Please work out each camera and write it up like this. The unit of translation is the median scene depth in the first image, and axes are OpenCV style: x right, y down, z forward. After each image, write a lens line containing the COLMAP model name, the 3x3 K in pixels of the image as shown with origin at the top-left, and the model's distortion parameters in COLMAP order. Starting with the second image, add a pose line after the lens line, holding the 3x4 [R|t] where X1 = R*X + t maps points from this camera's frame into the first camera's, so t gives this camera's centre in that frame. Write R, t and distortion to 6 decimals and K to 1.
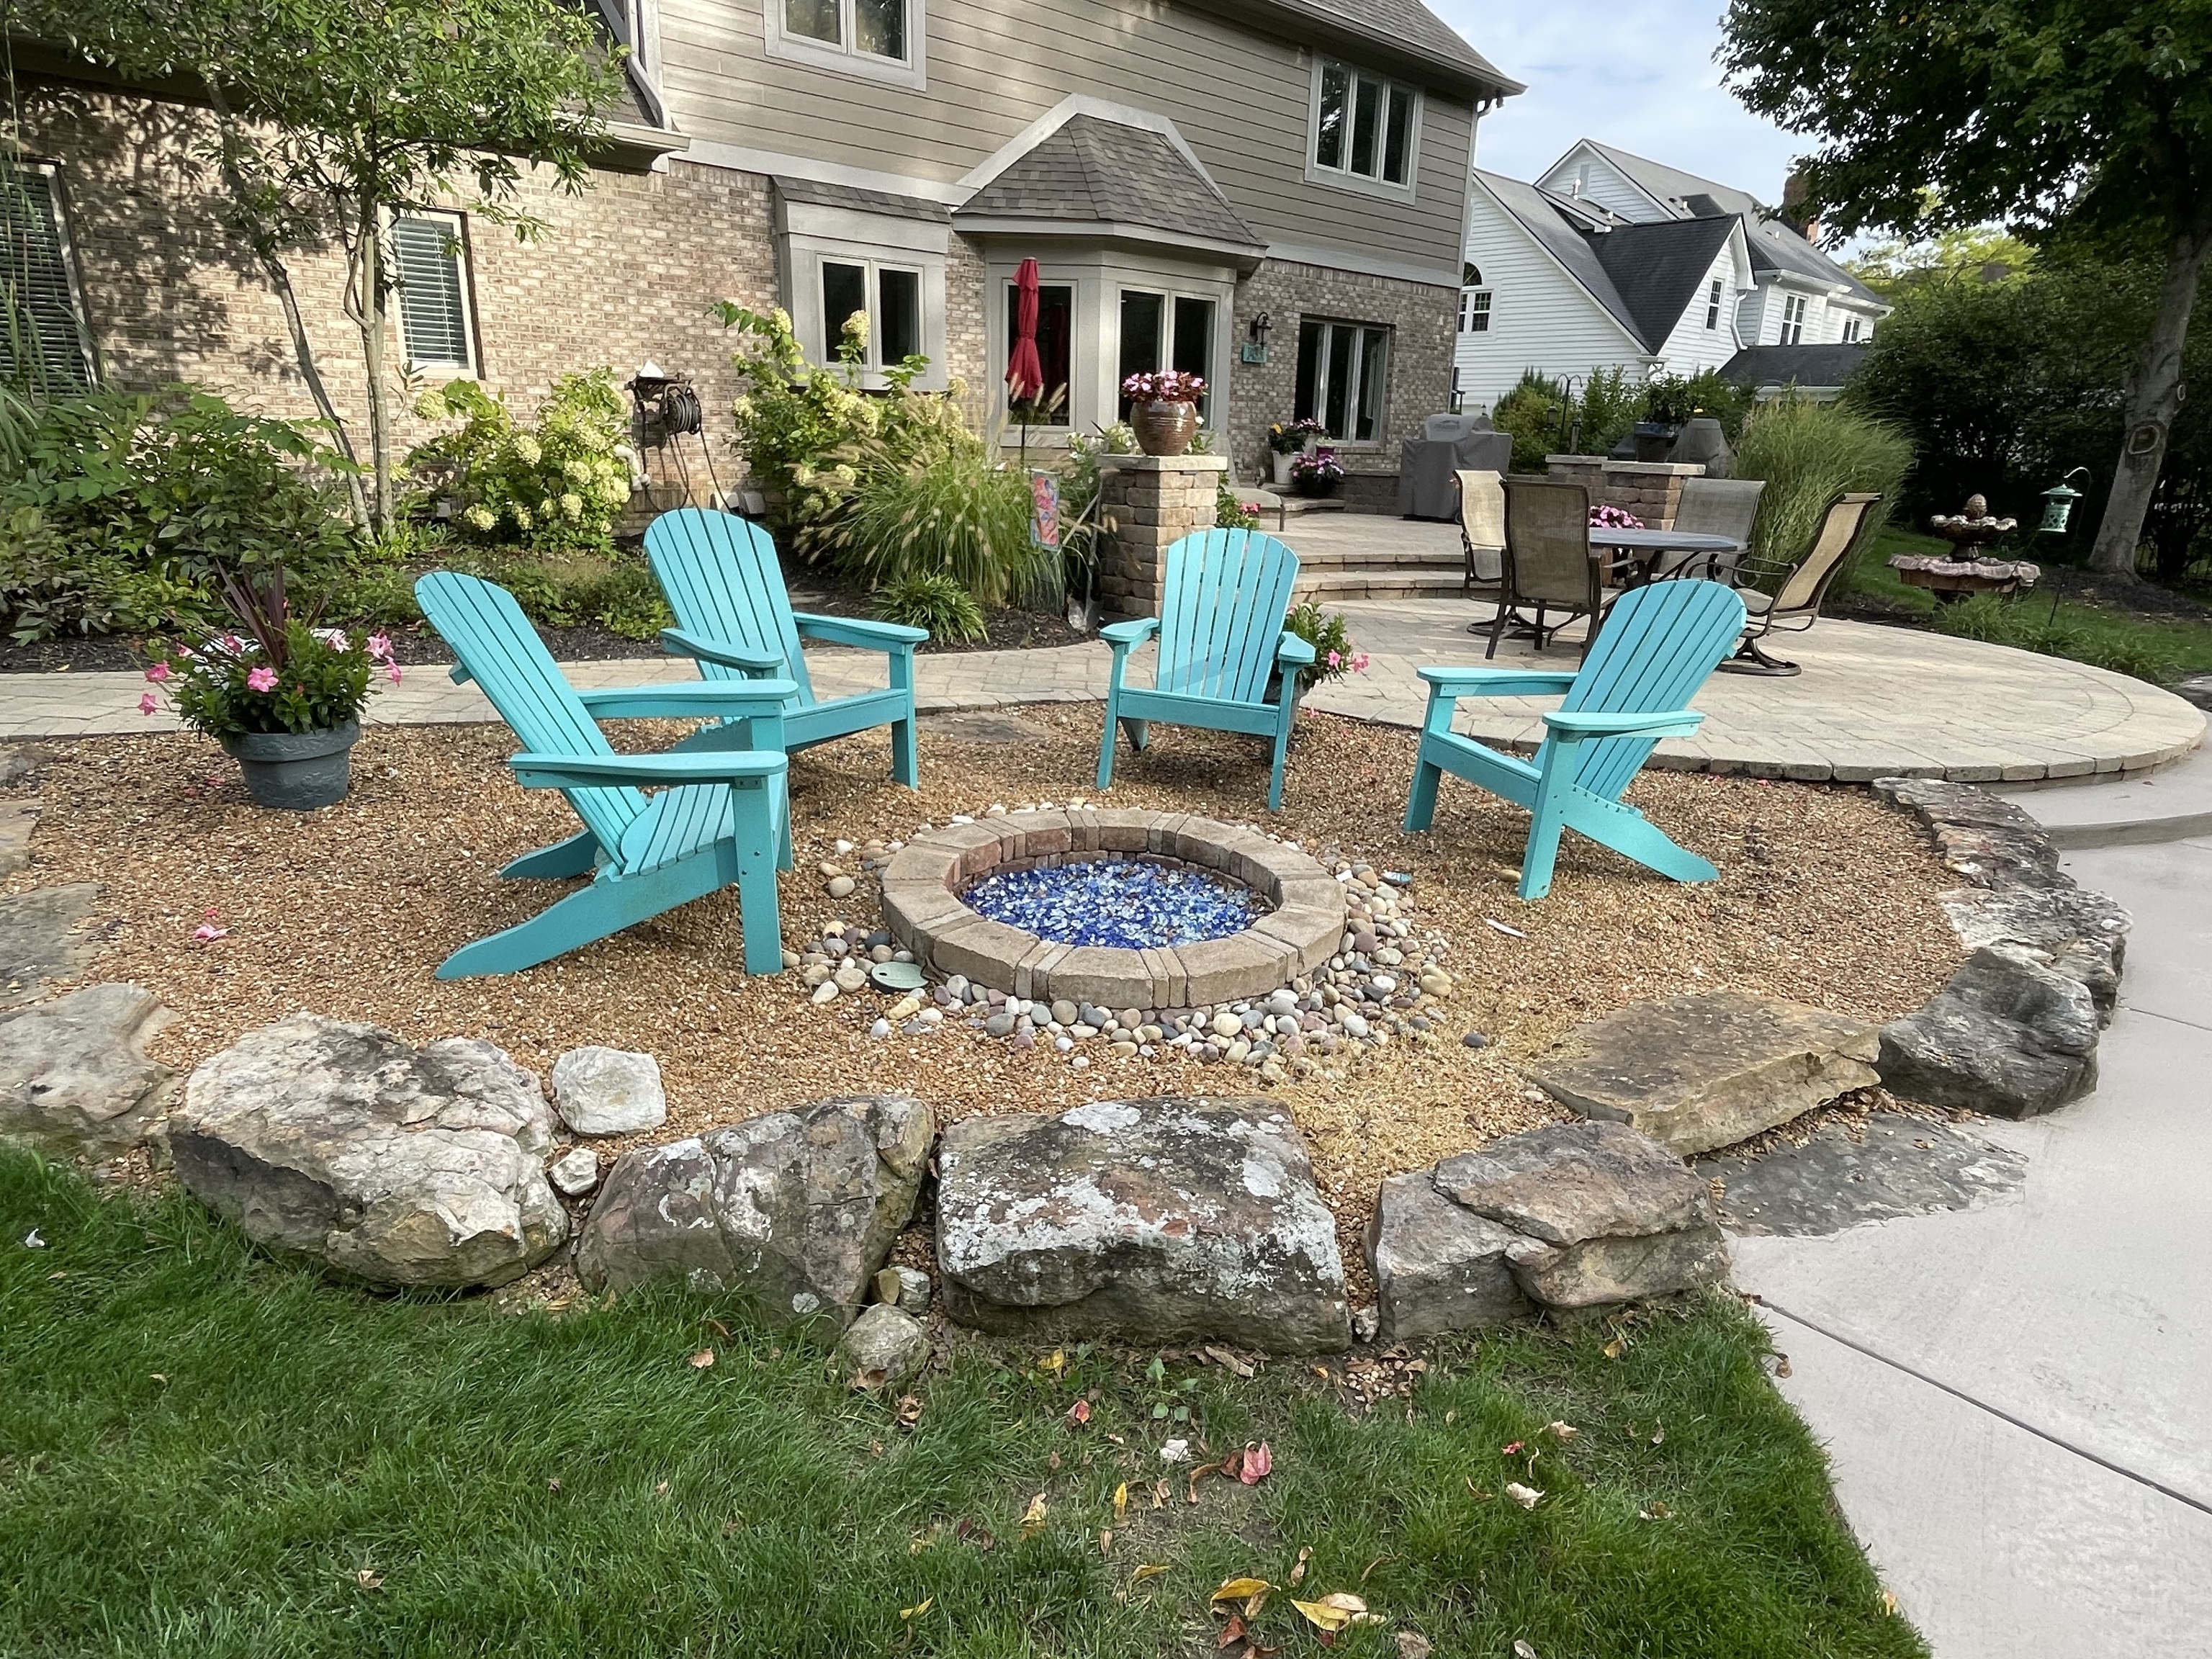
lens RADIAL K [[1295.3, 0, 1106.0], [0, 1295.3, 829.5], [0, 0, 1]] dist [-0.000747, 0.000545]
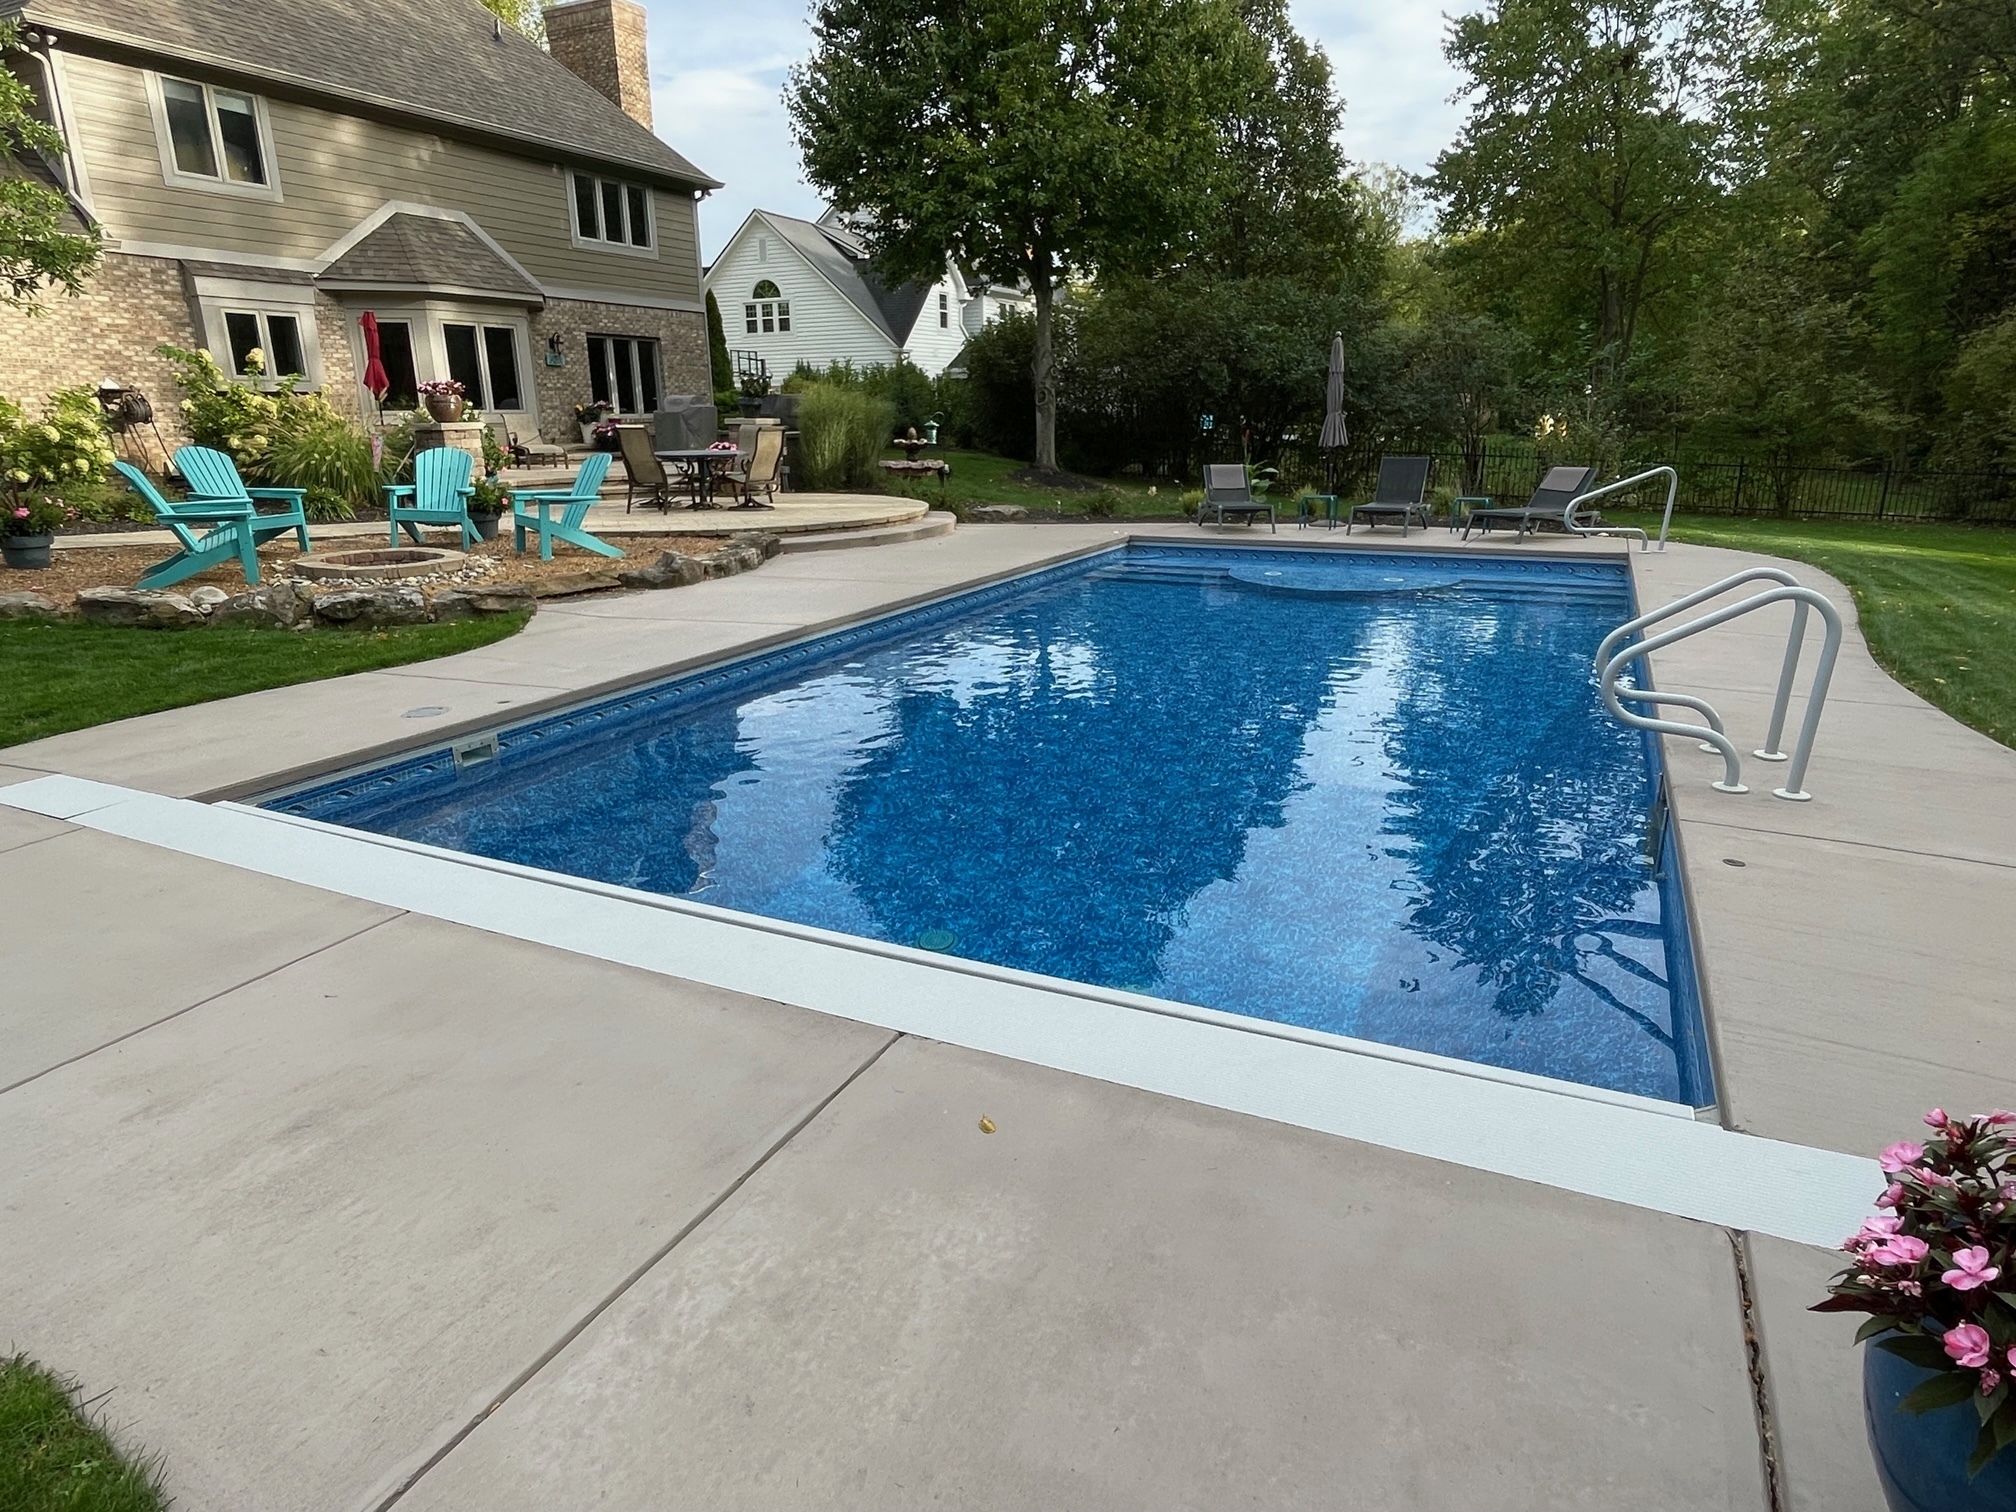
lens RADIAL K [[1180.5, 0, 1008.0], [0, 1180.5, 756.0], [0, 0, 1]] dist [-0.000747, 0.000545]
pose [[0.934642, -0.132647, 0.329924, 0.130944], [0.136760, 0.990545, 0.010826, 0.218555], [-0.328241, 0.035002, 0.943945, -0.672113]]
